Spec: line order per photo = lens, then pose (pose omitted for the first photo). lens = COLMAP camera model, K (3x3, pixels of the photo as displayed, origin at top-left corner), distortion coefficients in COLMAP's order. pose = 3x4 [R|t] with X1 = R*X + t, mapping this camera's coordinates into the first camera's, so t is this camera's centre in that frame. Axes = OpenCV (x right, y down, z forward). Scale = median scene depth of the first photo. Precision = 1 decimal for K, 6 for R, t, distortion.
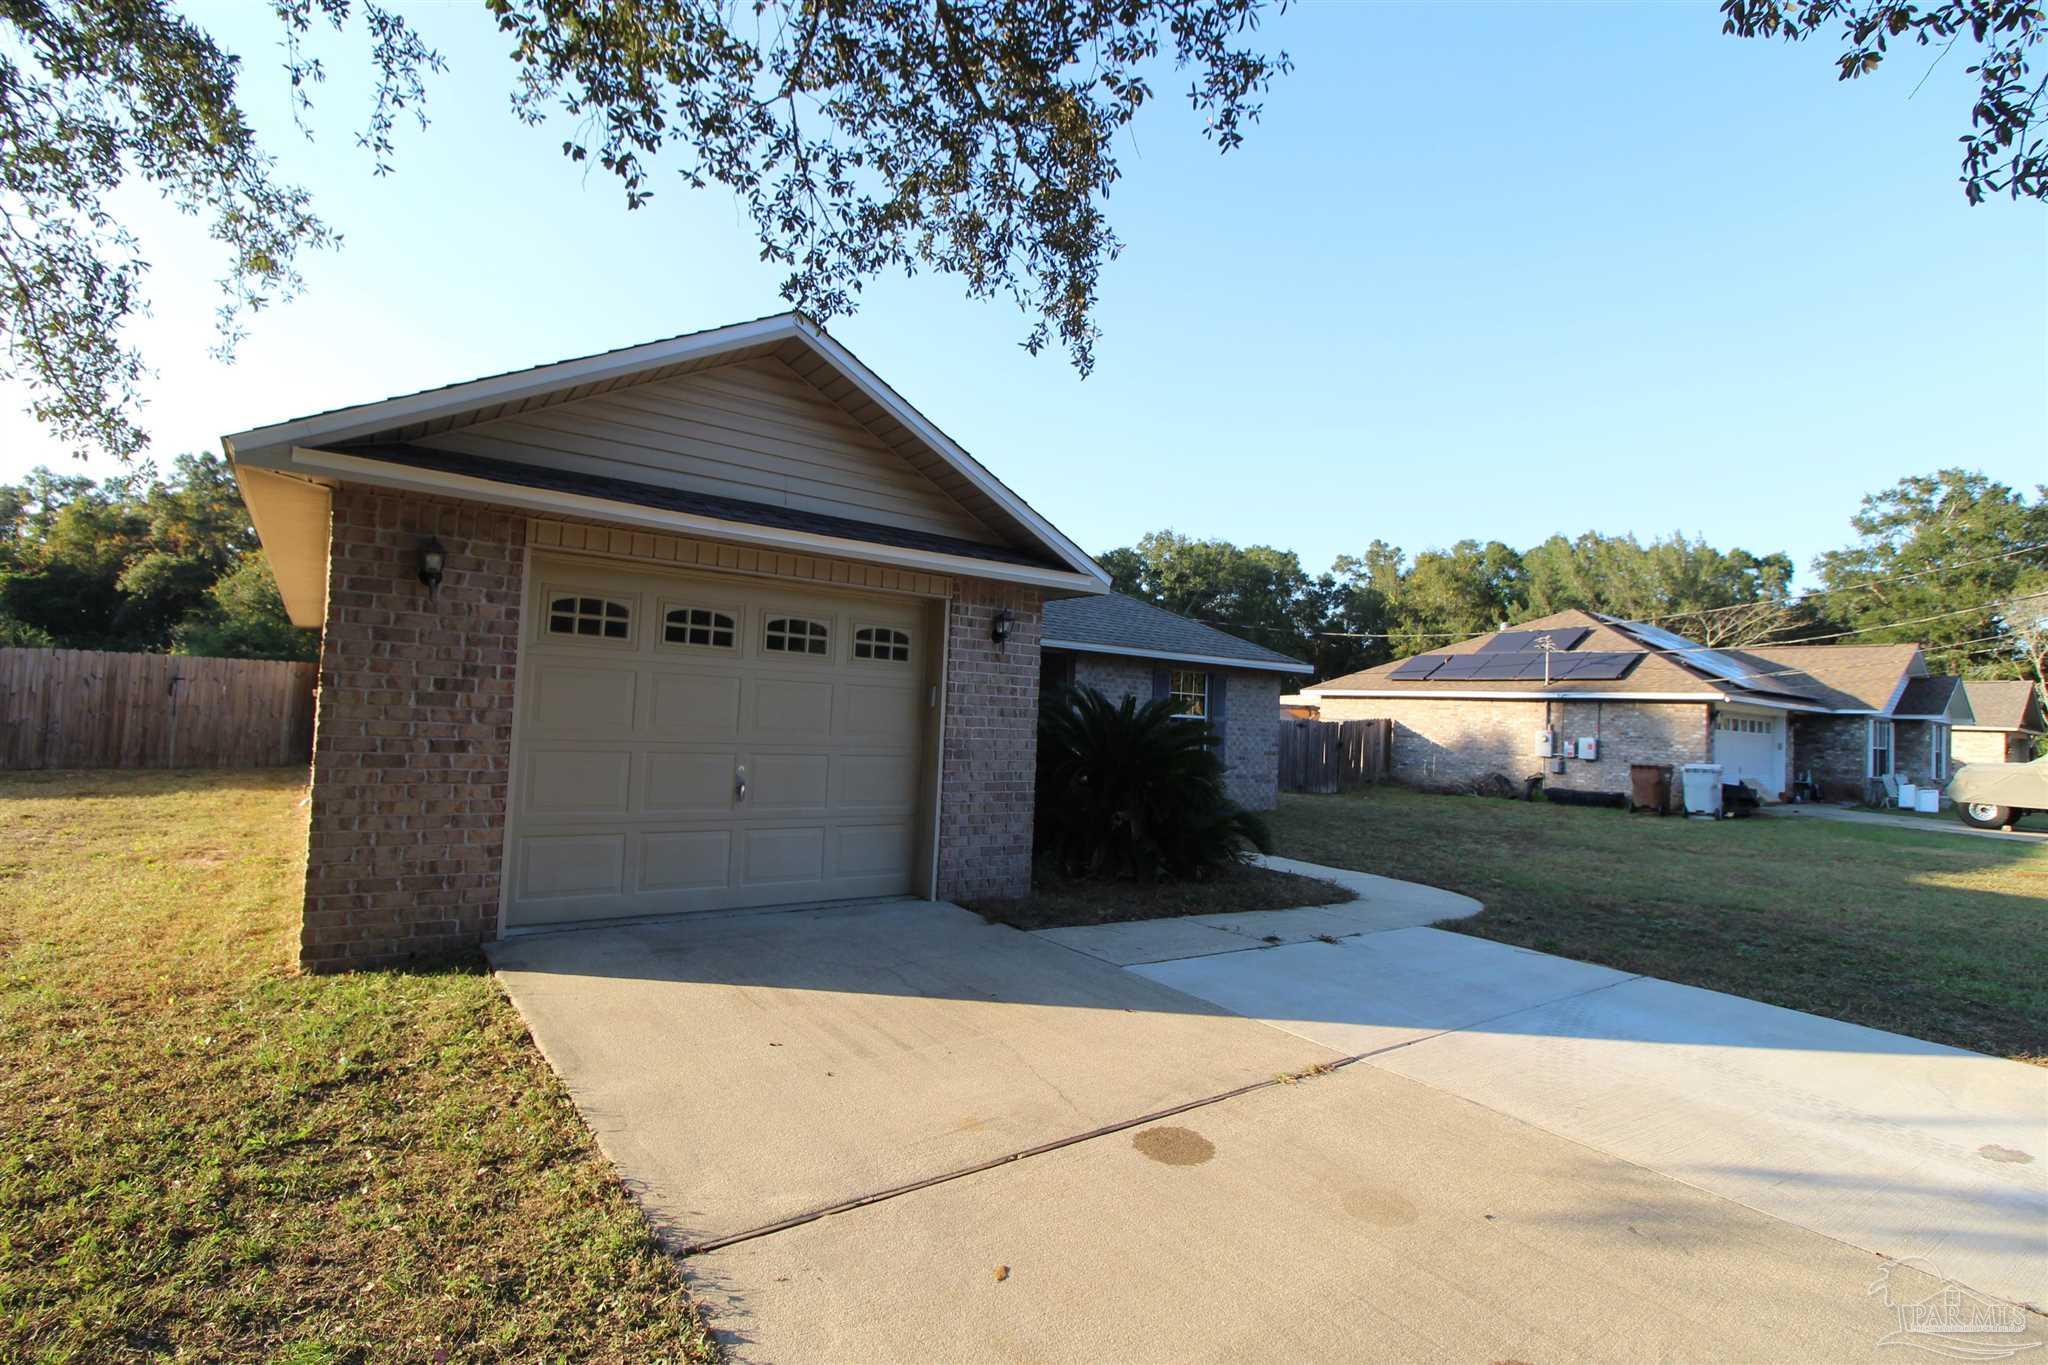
lens RADIAL K [[951.2, 0, 1020.2], [0, 951.2, 685.4], [0, 0, 1]] dist [0.002645, 0.000884]
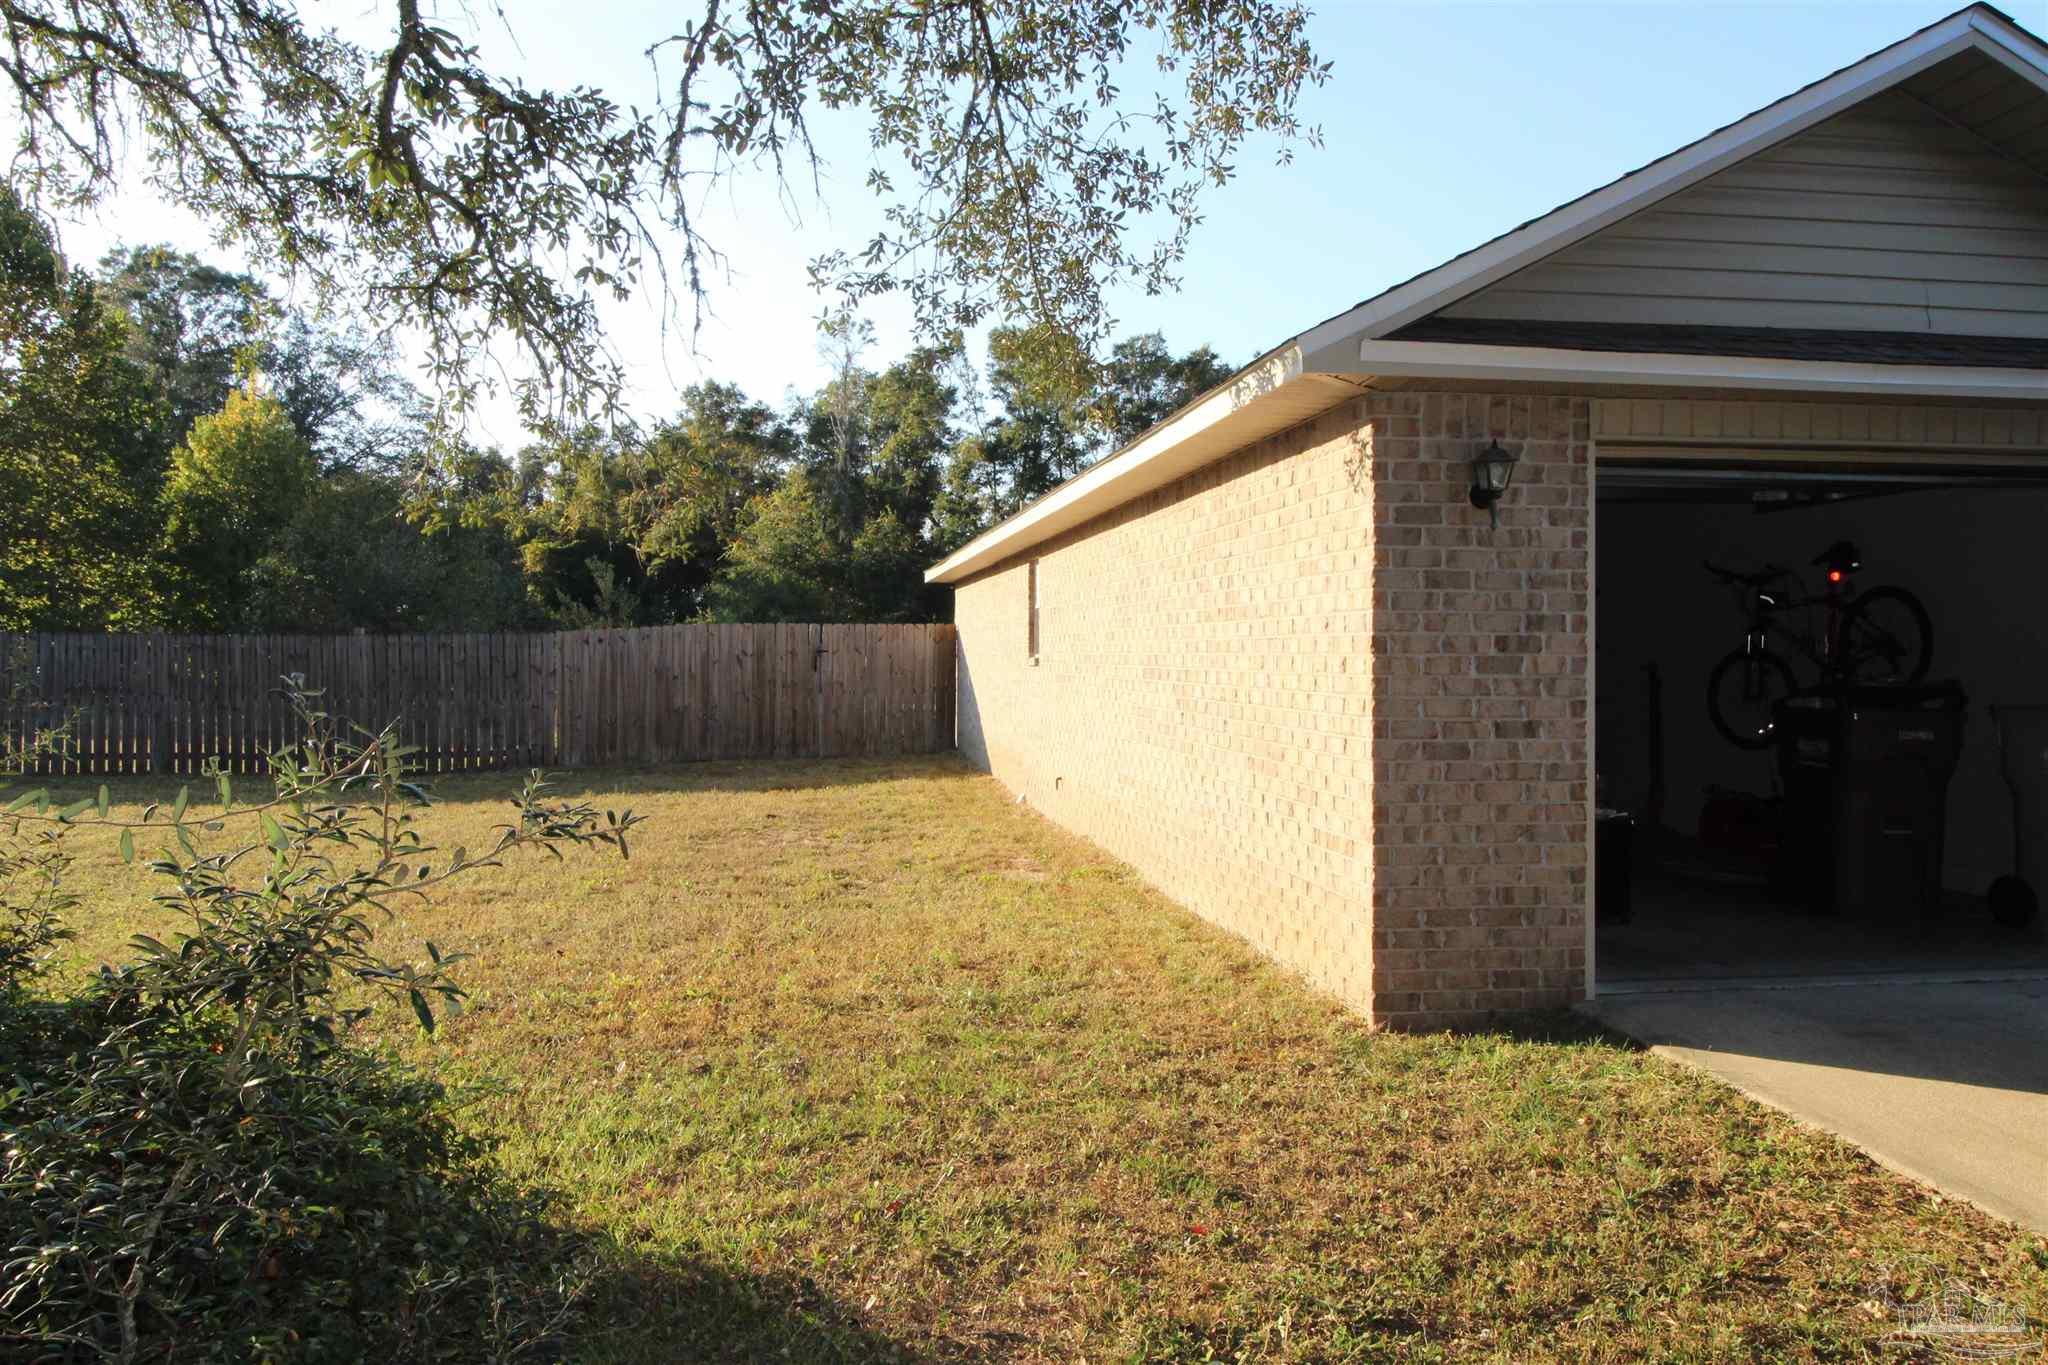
lens RADIAL K [[1421.2, 0, 1025.5], [0, 1421.2, 673.3], [0, 0, 1]] dist [0.011428, -0.001212]
pose [[0.894933, -0.038387, -0.444546, -0.447468], [0.055399, 0.998143, 0.025334, -0.026222], [0.442748, -0.047299, 0.895398, -0.127046]]
